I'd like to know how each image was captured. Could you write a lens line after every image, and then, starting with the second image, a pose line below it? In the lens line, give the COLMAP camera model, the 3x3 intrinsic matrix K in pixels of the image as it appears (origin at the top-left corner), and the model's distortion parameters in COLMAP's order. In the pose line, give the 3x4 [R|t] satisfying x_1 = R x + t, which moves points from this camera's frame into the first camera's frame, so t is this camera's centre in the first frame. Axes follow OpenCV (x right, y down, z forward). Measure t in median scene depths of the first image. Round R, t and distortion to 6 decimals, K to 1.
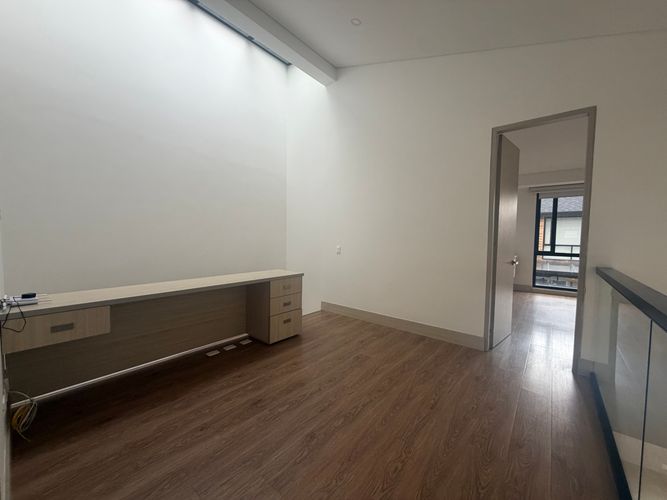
lens RADIAL K [[268.1, 0, 331.0], [0, 268.1, 248.2], [0, 0, 1]] dist [0.000026, 0.000099]
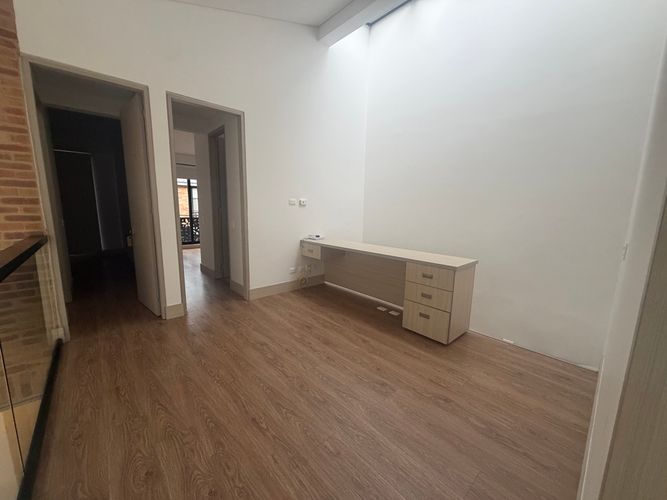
lens RADIAL K [[268.1, 0, 331.2], [0, 268.1, 251.6], [0, 0, 1]] dist [0.000026, 0.000099]
pose [[-0.150093, 0.144494, -0.978056, 0.896742], [-0.064765, 0.985701, 0.155562, -0.049306], [0.986548, 0.086693, -0.138588, 1.089710]]
